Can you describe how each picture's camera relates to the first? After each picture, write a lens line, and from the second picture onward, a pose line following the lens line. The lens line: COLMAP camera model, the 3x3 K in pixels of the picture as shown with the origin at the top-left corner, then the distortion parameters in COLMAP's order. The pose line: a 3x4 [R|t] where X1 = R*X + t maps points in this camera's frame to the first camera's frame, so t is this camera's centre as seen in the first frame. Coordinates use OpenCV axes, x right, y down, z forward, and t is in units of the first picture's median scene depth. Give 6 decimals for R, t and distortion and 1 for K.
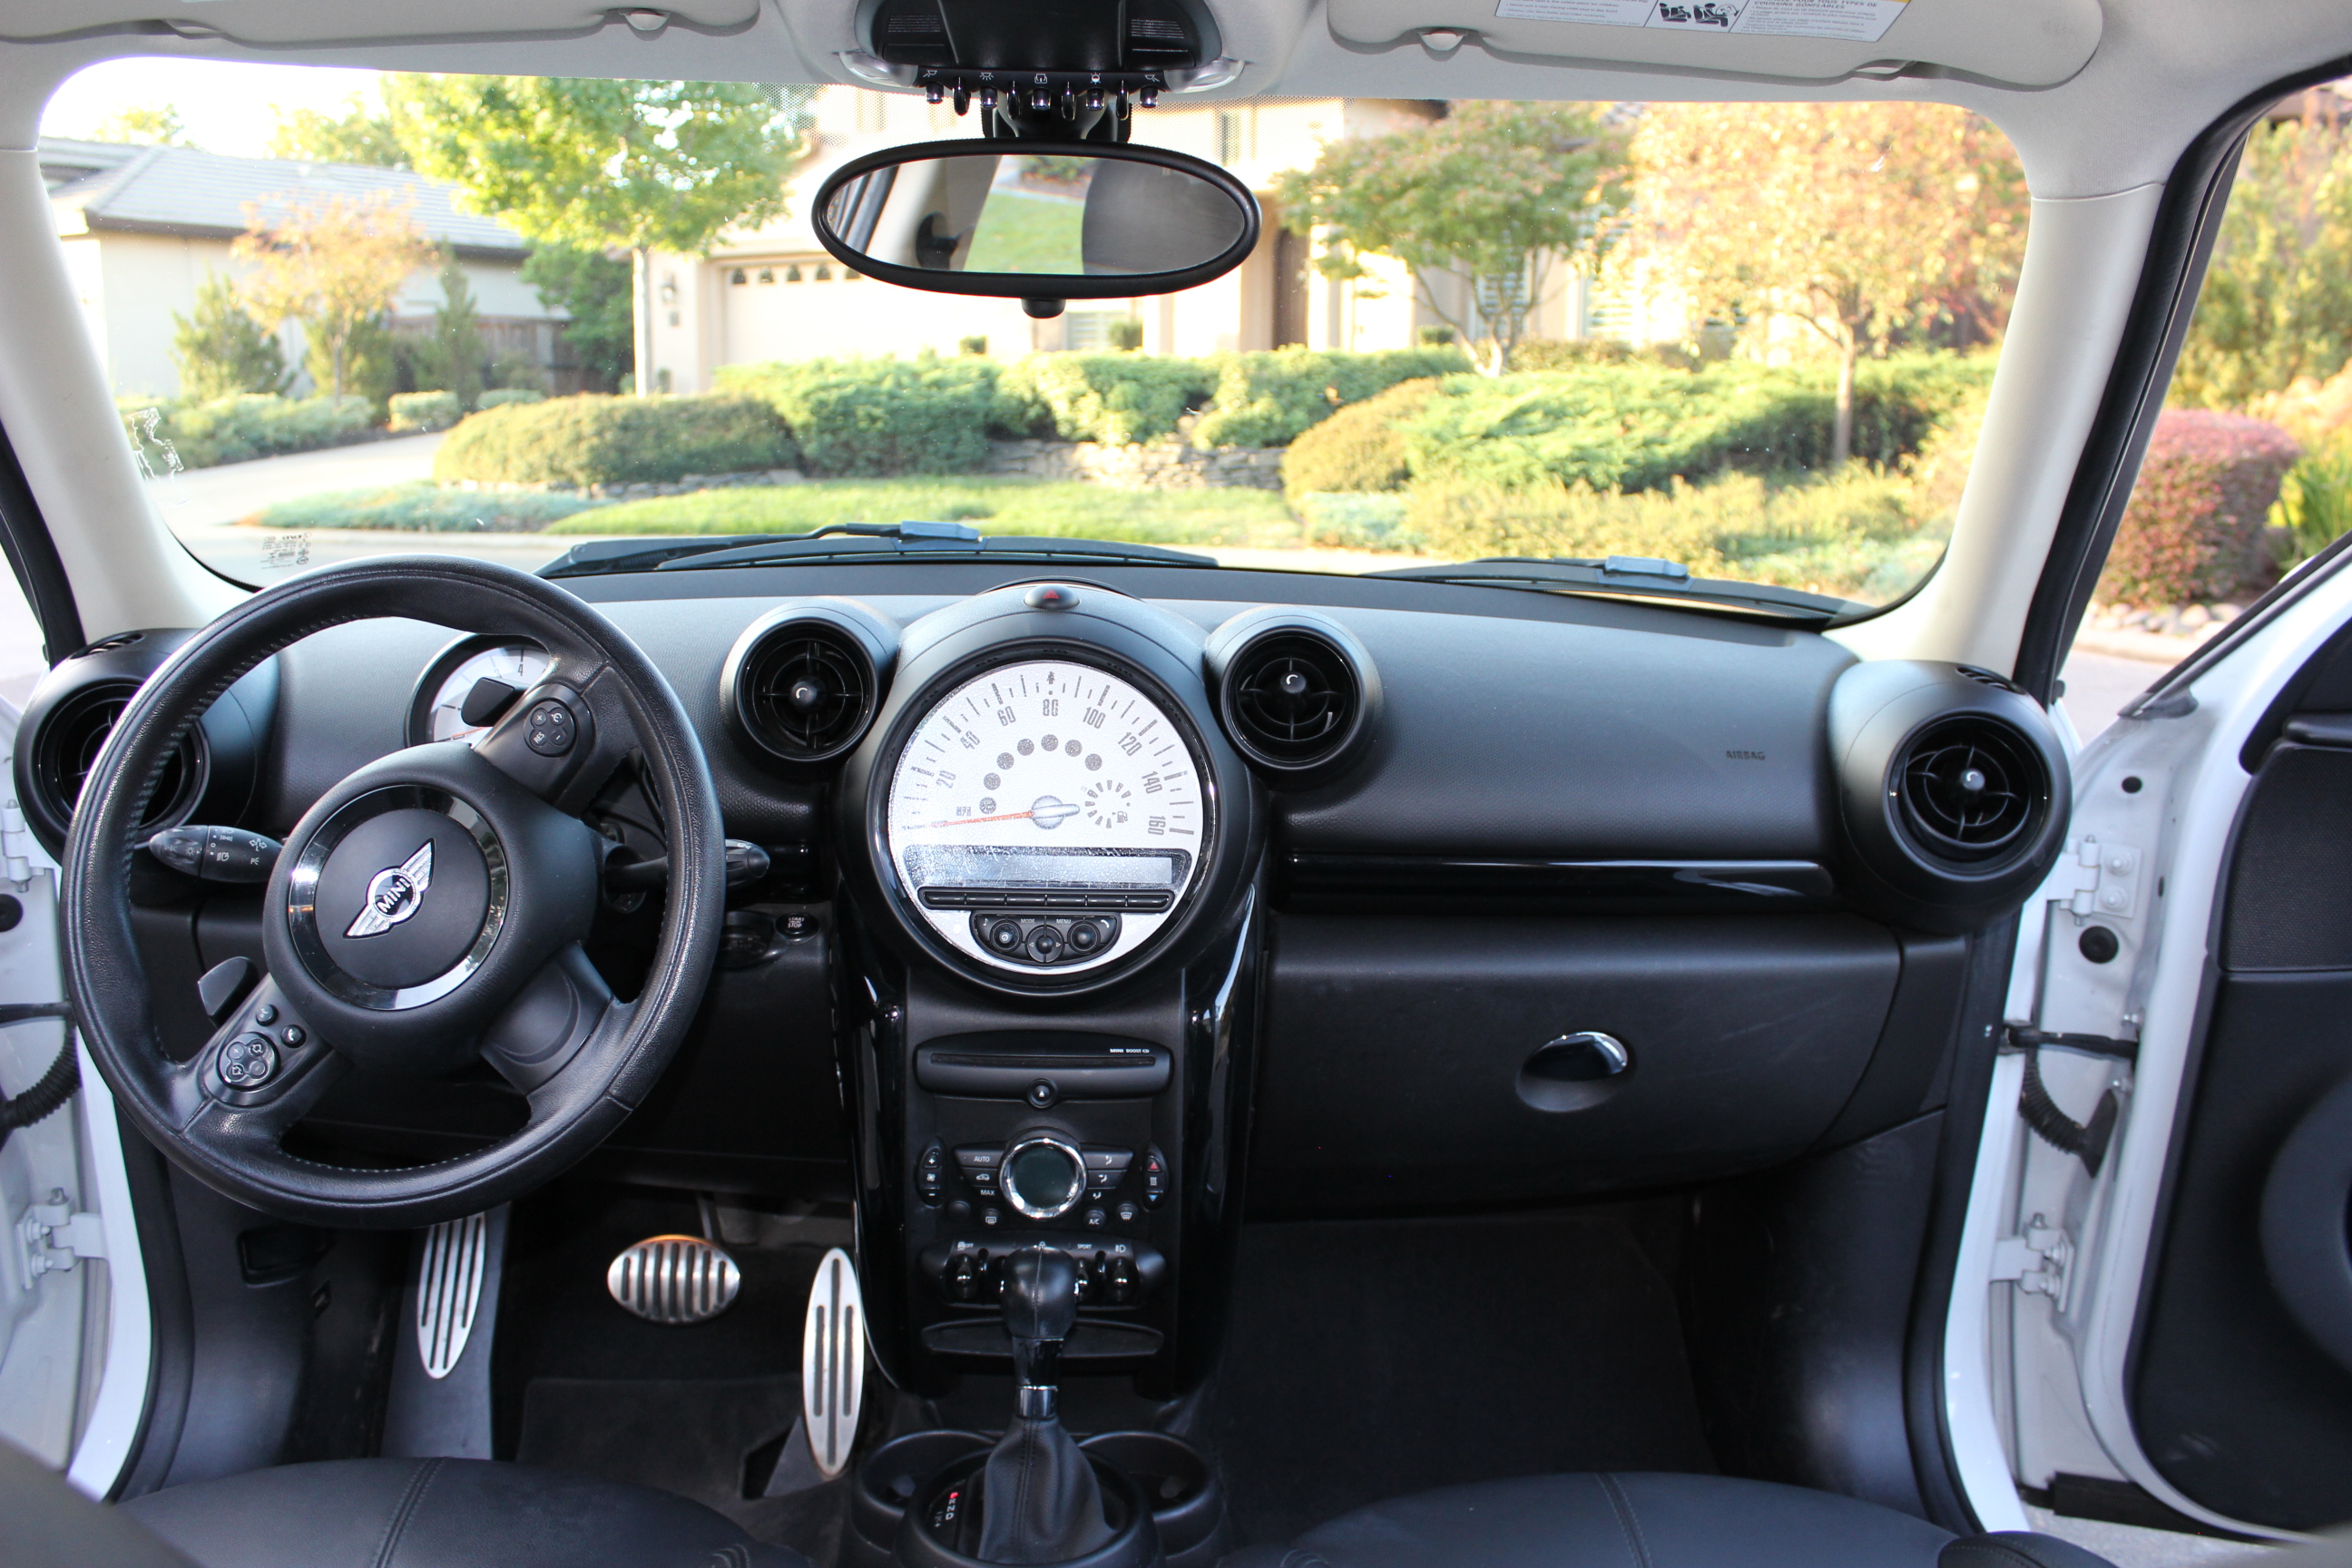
lens RADIAL K [[1969.1, 0, 1136.8], [0, 1969.1, 793.1], [0, 0, 1]] dist [-0.158994, 0.123410]
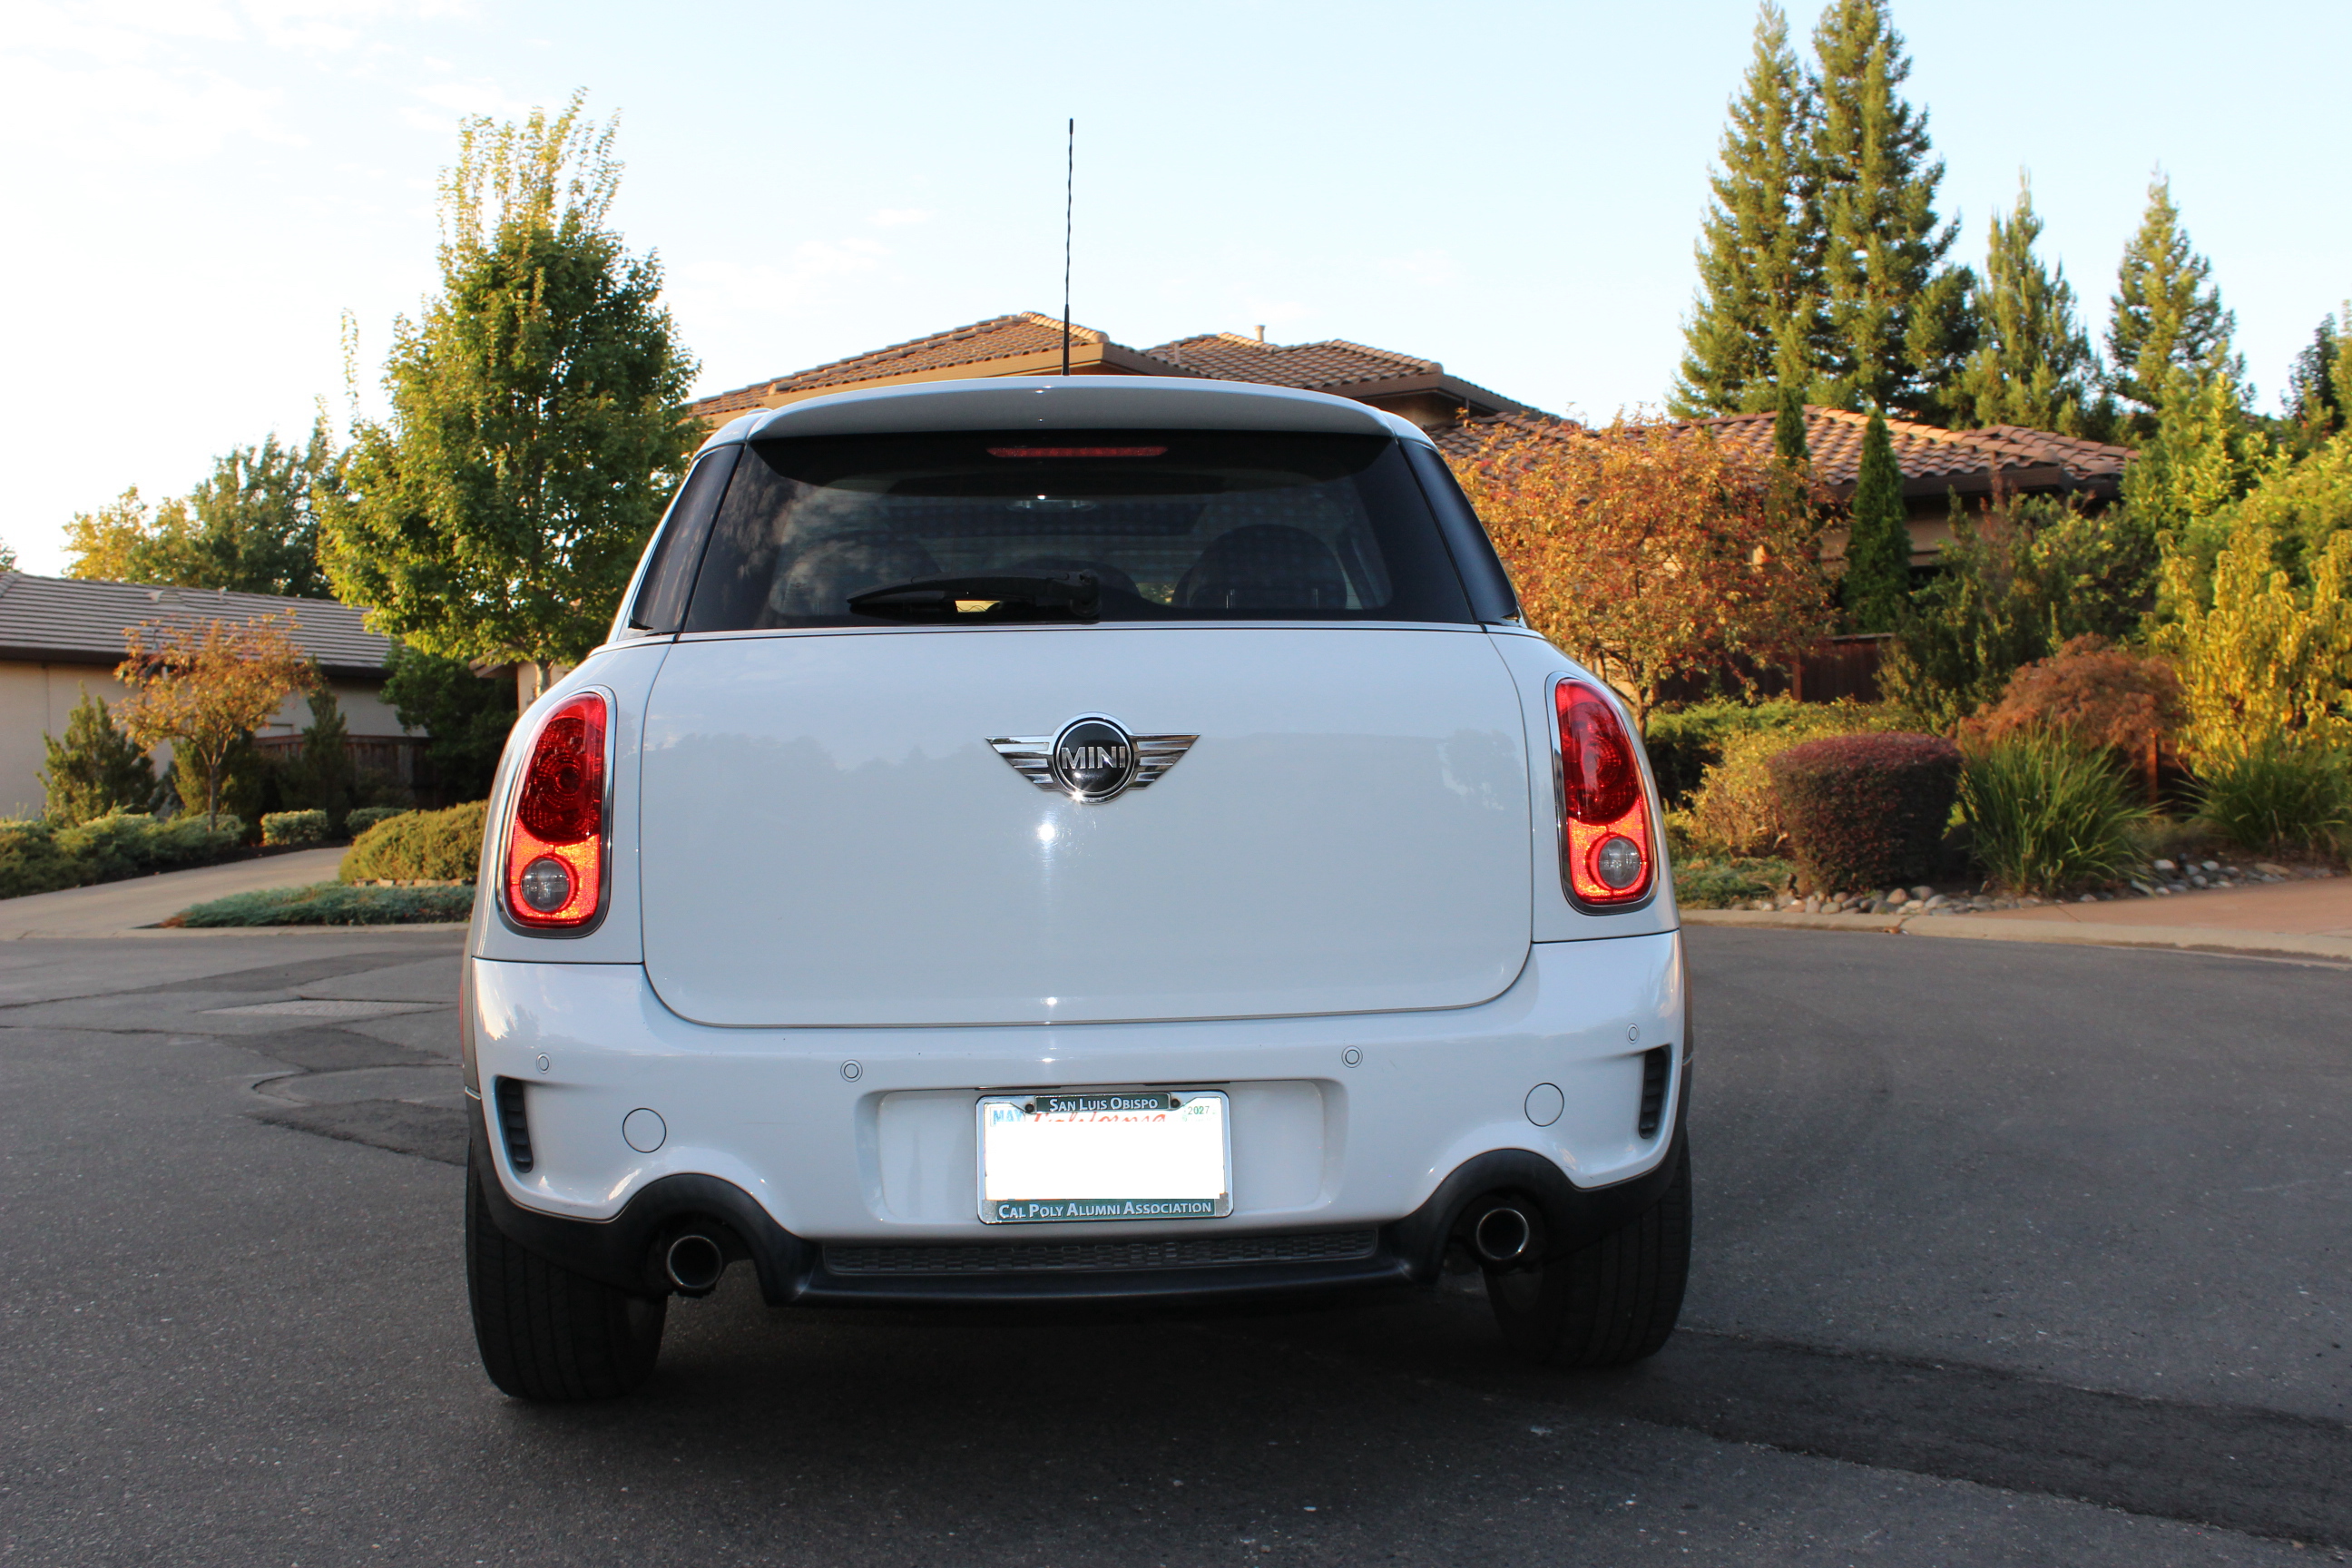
lens RADIAL K [[2140.5, 0, 1176.0], [0, 2140.5, 784.0], [0, 0, 1]] dist [-0.139756, 0.133896]
pose [[0.995738, -0.039322, 0.083418, -0.007798], [0.055955, 0.976621, -0.207558, 0.050350], [-0.073306, 0.211341, 0.974659, -0.167196]]
